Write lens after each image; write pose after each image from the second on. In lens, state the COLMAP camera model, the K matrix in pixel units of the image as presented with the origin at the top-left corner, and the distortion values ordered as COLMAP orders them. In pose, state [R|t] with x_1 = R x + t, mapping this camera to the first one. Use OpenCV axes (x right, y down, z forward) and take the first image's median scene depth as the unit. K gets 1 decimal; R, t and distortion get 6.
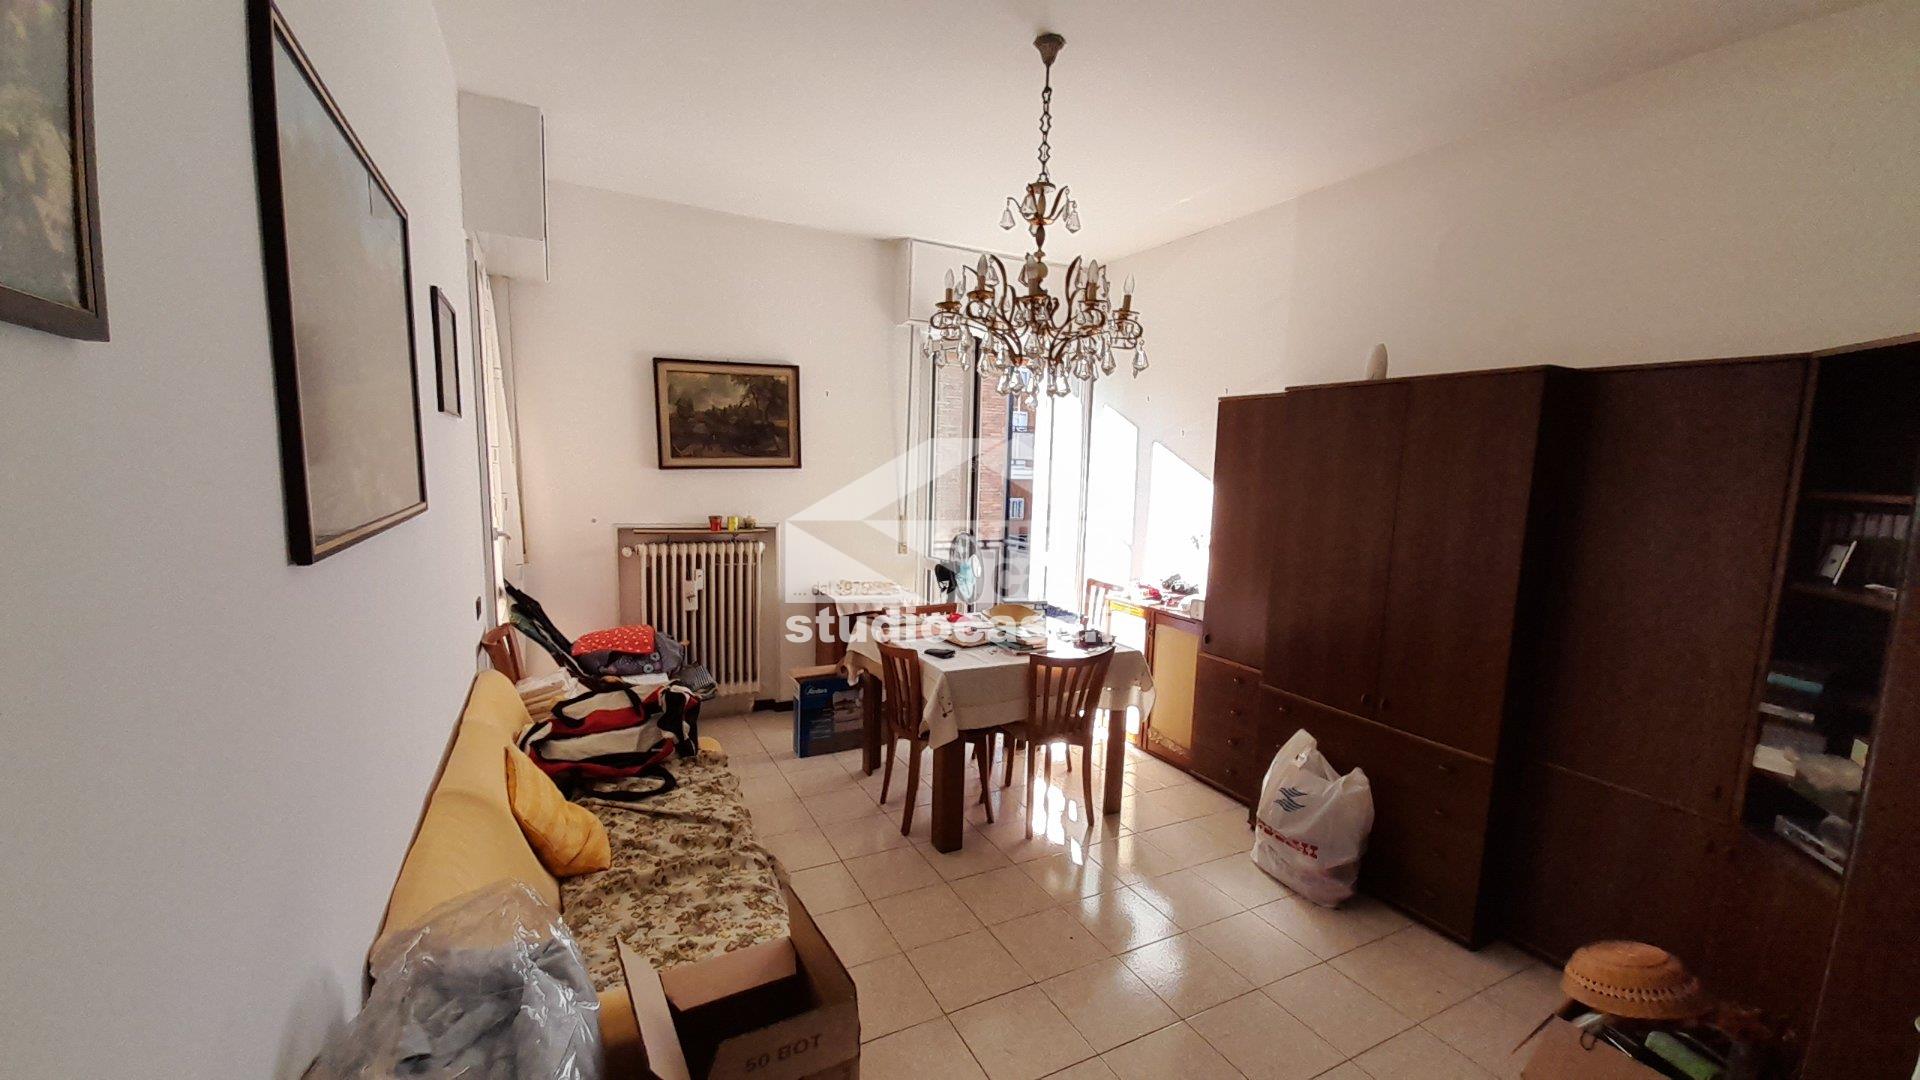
lens RADIAL K [[762.2, 0, 964.3], [0, 762.2, 544.4], [0, 0, 1]] dist [0.030945, -0.000001]
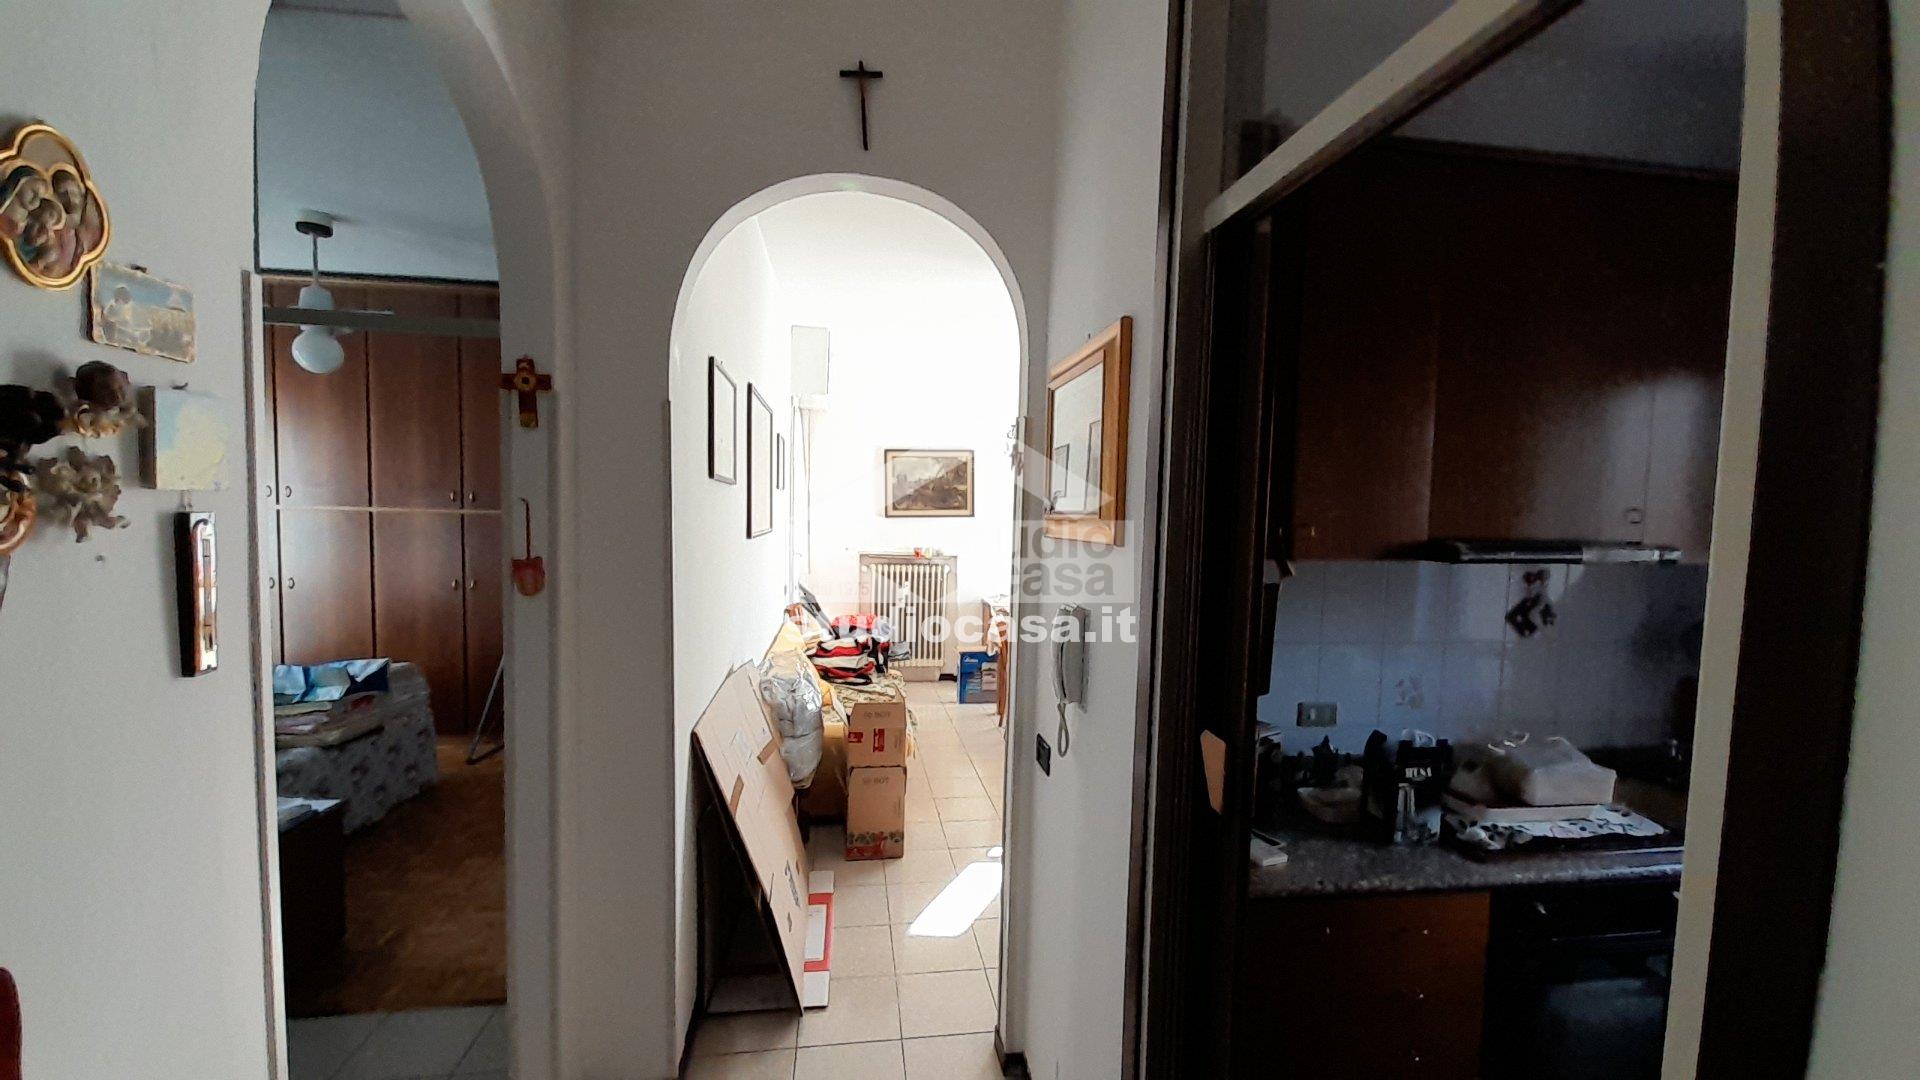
lens RADIAL K [[762.2, 0, 964.3], [0, 762.2, 544.4], [0, 0, 1]] dist [0.030945, -0.000001]
pose [[0.946712, 0.009228, -0.321949, 0.400697], [-0.032609, 0.997199, -0.067305, 0.087406], [0.320427, 0.074217, 0.944362, -0.659191]]
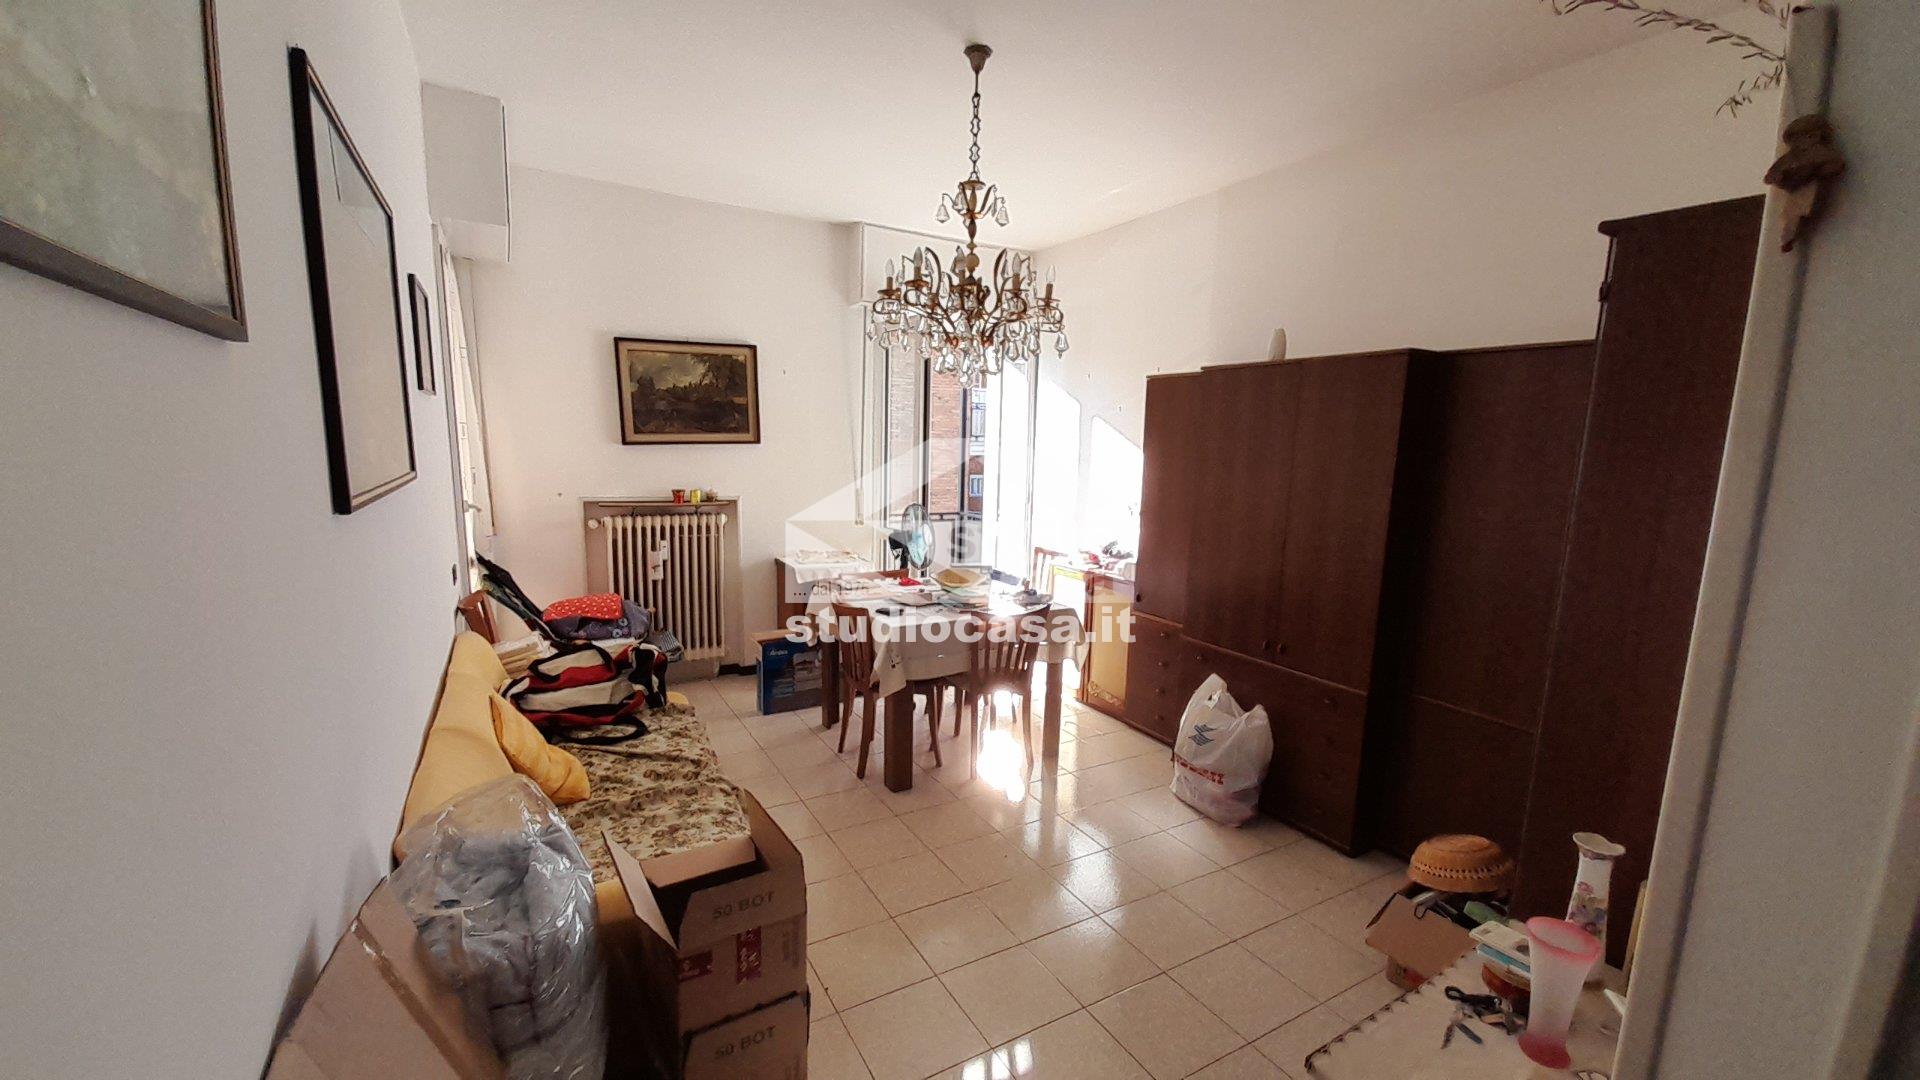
lens RADIAL K [[762.2, 0, 964.3], [0, 762.2, 544.4], [0, 0, 1]] dist [0.030945, -0.000001]
pose [[0.999054, -0.010447, 0.042220, 0.031975], [0.009219, 0.999532, 0.029168, 0.016718], [-0.042505, -0.028751, 0.998682, -0.101143]]
